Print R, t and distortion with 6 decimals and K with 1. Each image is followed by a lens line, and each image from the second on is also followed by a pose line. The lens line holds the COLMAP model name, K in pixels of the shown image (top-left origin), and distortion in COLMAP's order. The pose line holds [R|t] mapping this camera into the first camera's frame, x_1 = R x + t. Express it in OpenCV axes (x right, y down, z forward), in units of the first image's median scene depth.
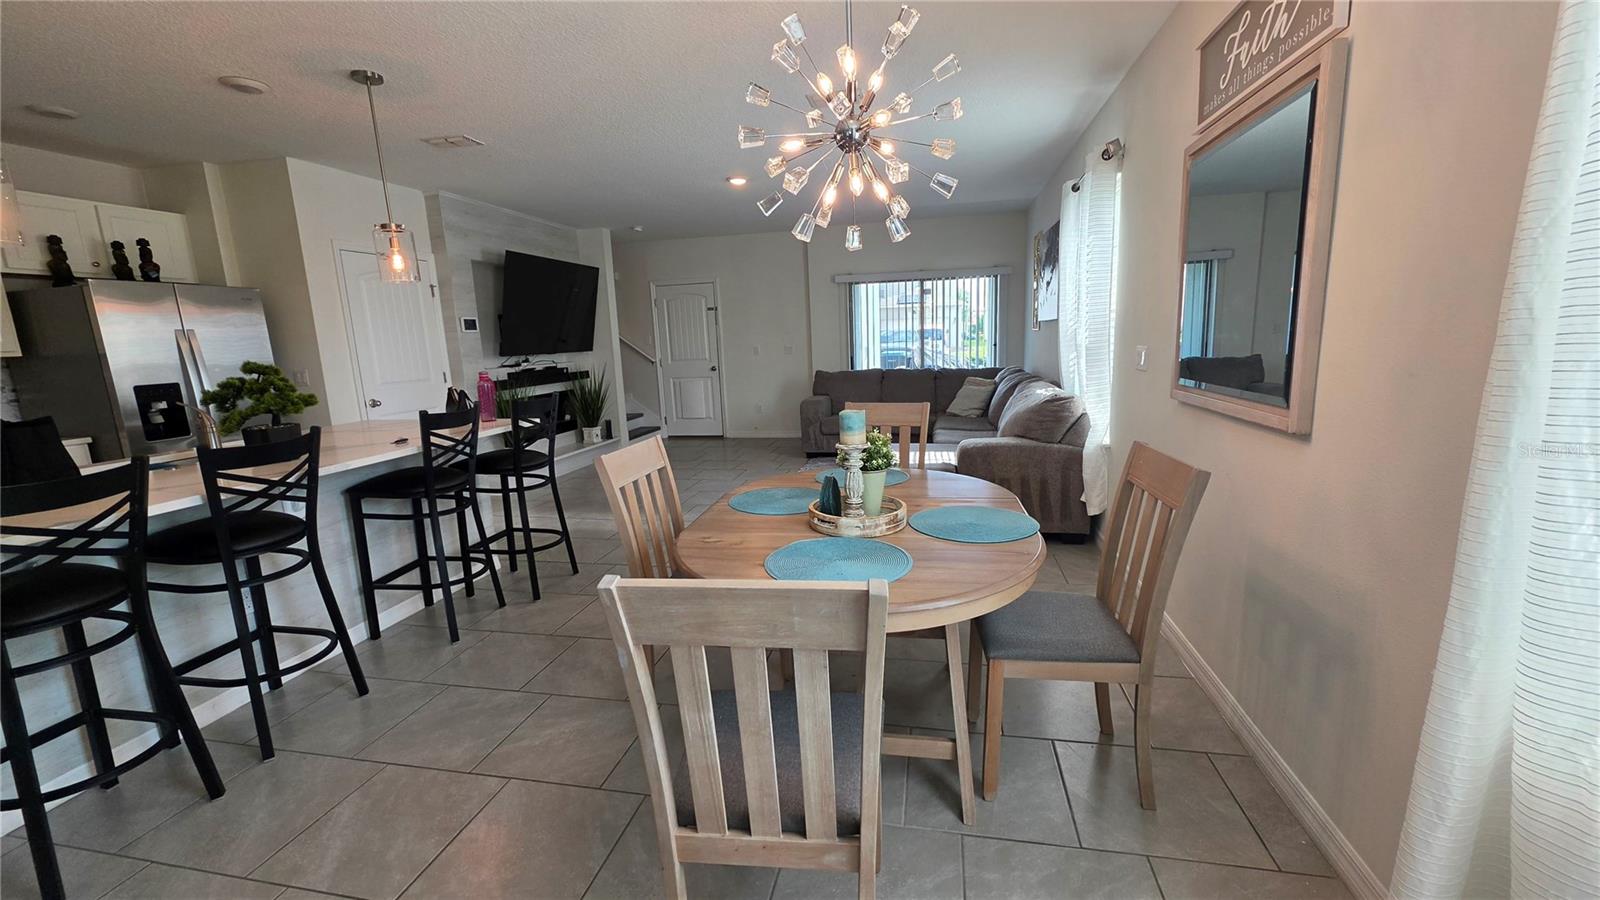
lens RADIAL K [[639.1, 0, 806.6], [0, 639.1, 452.7], [0, 0, 1]] dist [-0.005506, 0.000850]
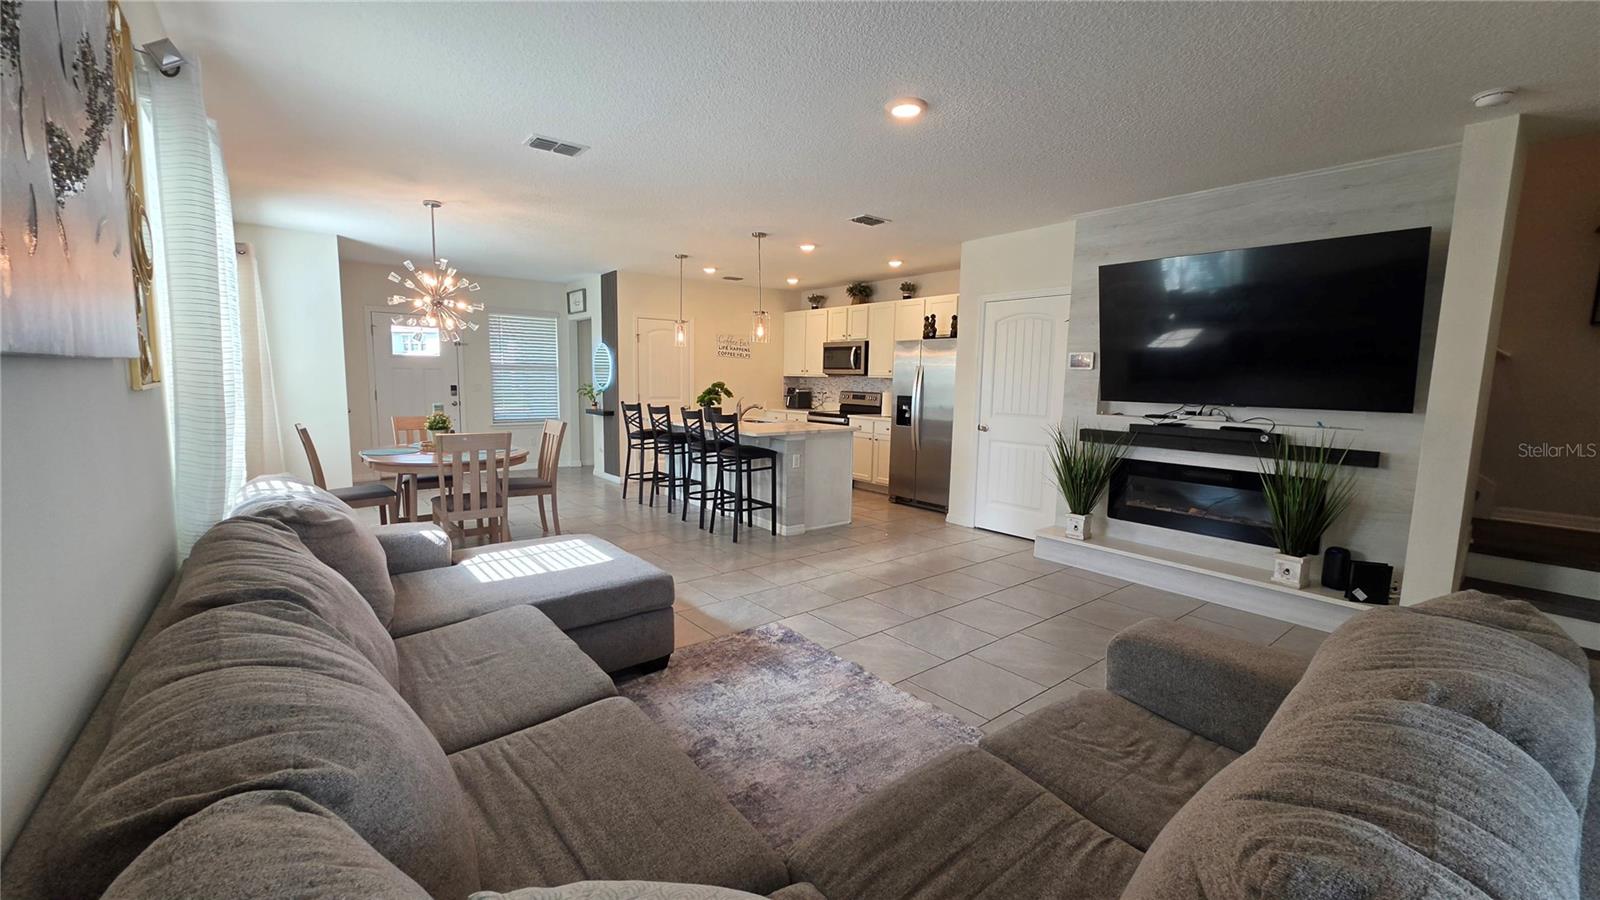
lens RADIAL K [[639.1, 0, 801.9], [0, 639.1, 451.5], [0, 0, 1]] dist [-0.005506, 0.000850]
pose [[-0.631384, 0.116633, -0.766649, 0.576454], [-0.136294, 0.956545, 0.257770, -0.374743], [0.763399, 0.267241, -0.588051, 1.841535]]
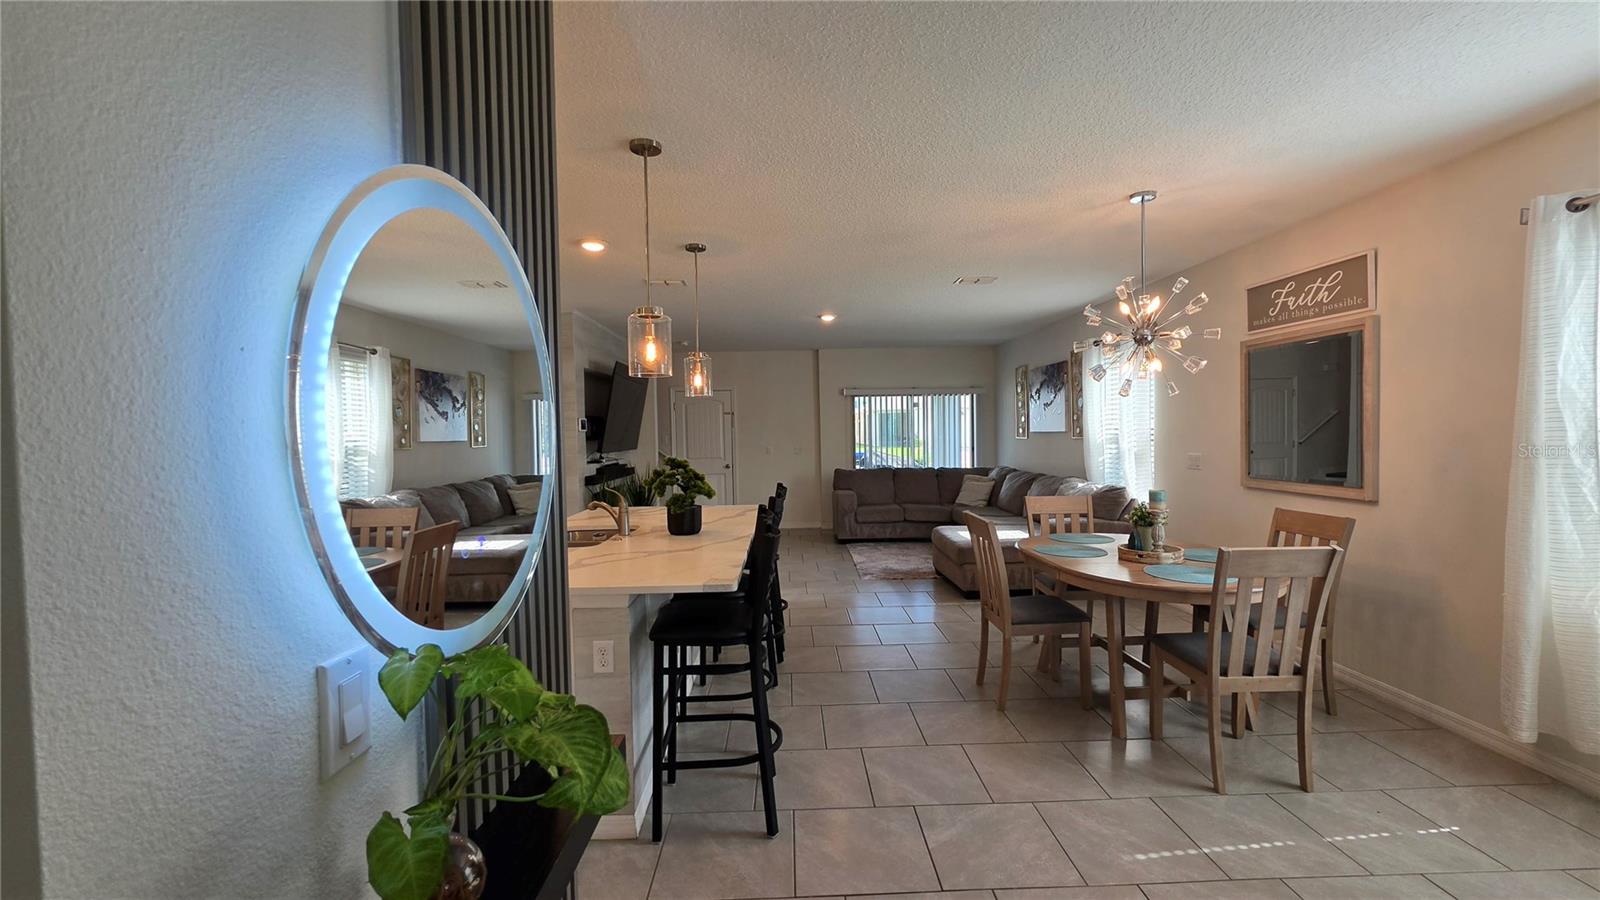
lens RADIAL K [[639.1, 0, 801.8], [0, 639.1, 453.1], [0, 0, 1]] dist [-0.005506, 0.000850]
pose [[0.971971, 0.012885, 0.234746, -0.610623], [0.023295, 0.988305, -0.150703, 0.034909], [-0.233943, 0.151947, 0.960304, -0.214711]]
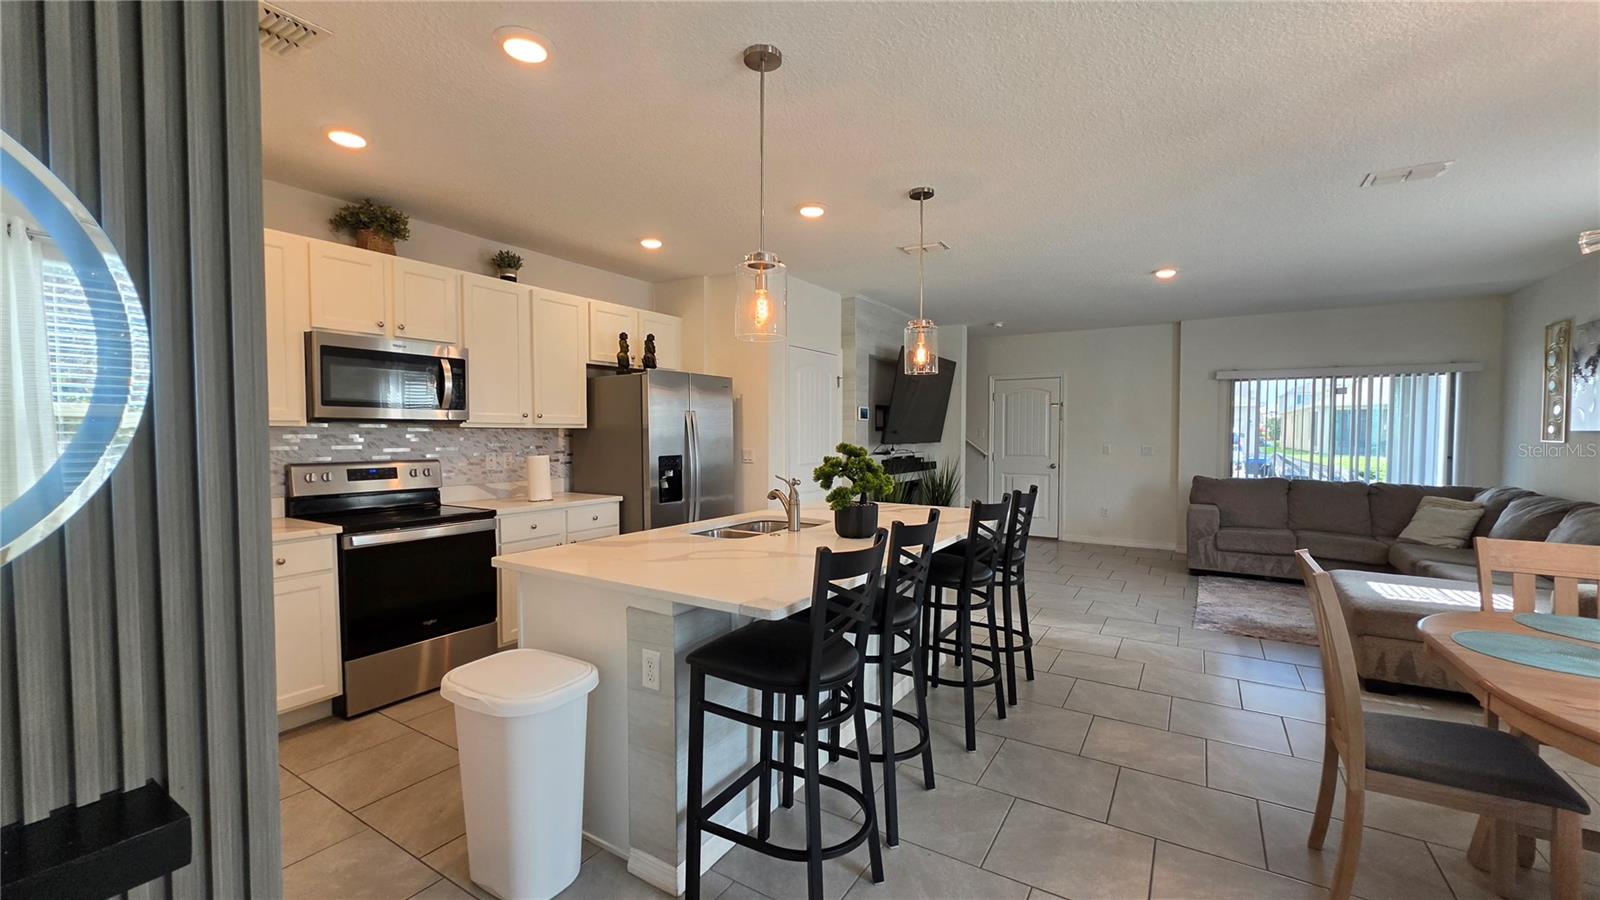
lens RADIAL K [[639.1, 0, 801.9], [0, 639.1, 457.3], [0, 0, 1]] dist [-0.005506, 0.000850]
pose [[0.938865, 0.053273, -0.340140, -0.377450], [-0.098977, 0.988014, -0.118456, 0.011601], [0.329752, 0.144880, 0.932884, -0.026486]]
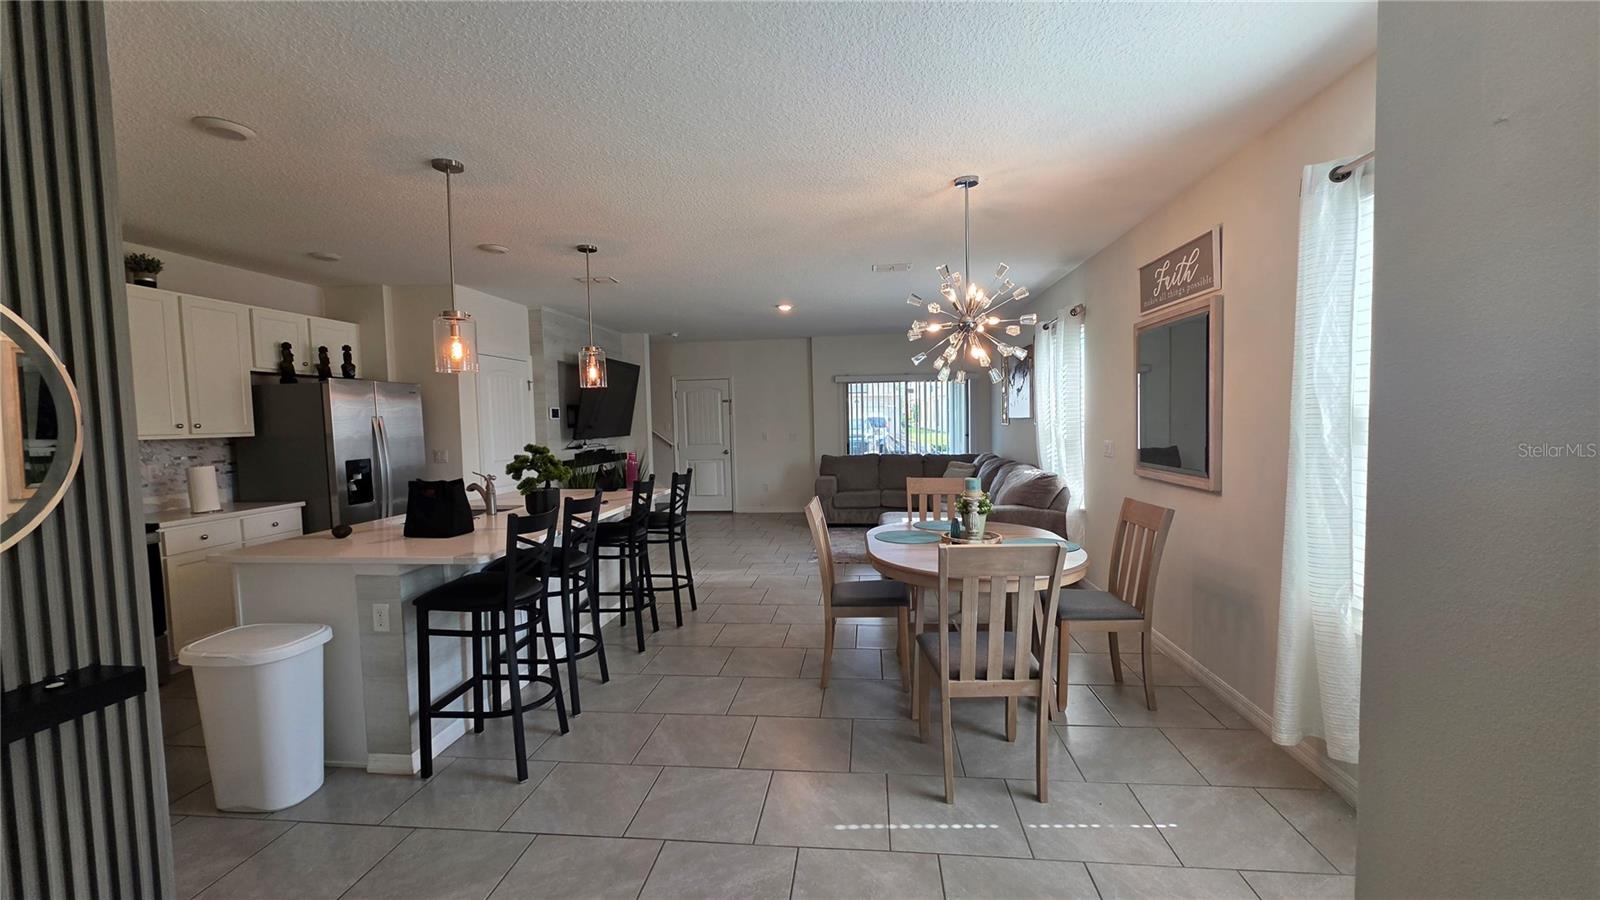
lens RADIAL K [[639.1, 0, 804.6], [0, 639.1, 453.3], [0, 0, 1]] dist [-0.005506, 0.000850]
pose [[0.994672, 0.010154, 0.102592, -0.268988], [0.003202, 0.991615, -0.129187, 0.043043], [-0.103044, 0.128827, 0.986299, -0.319481]]
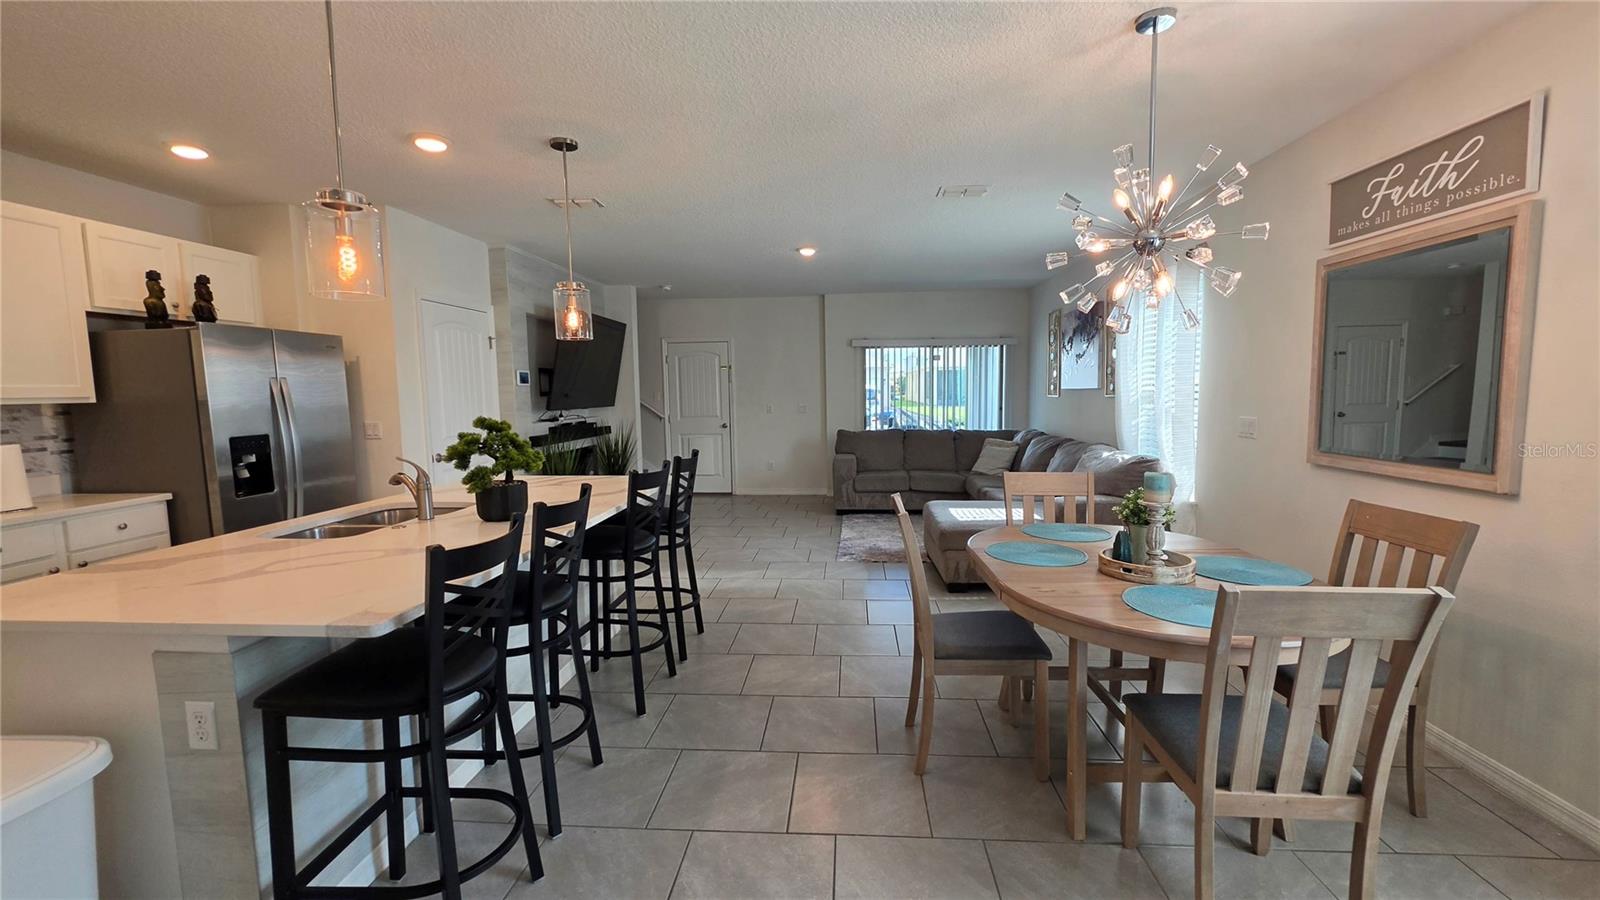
lens RADIAL K [[639.1, 0, 809.8], [0, 639.1, 451.8], [0, 0, 1]] dist [-0.005506, 0.000850]
pose [[0.989388, 0.011215, 0.144863, -0.343891], [0.001707, 0.996051, -0.088770, -0.001527], [-0.145287, 0.088075, 0.985462, -0.021439]]
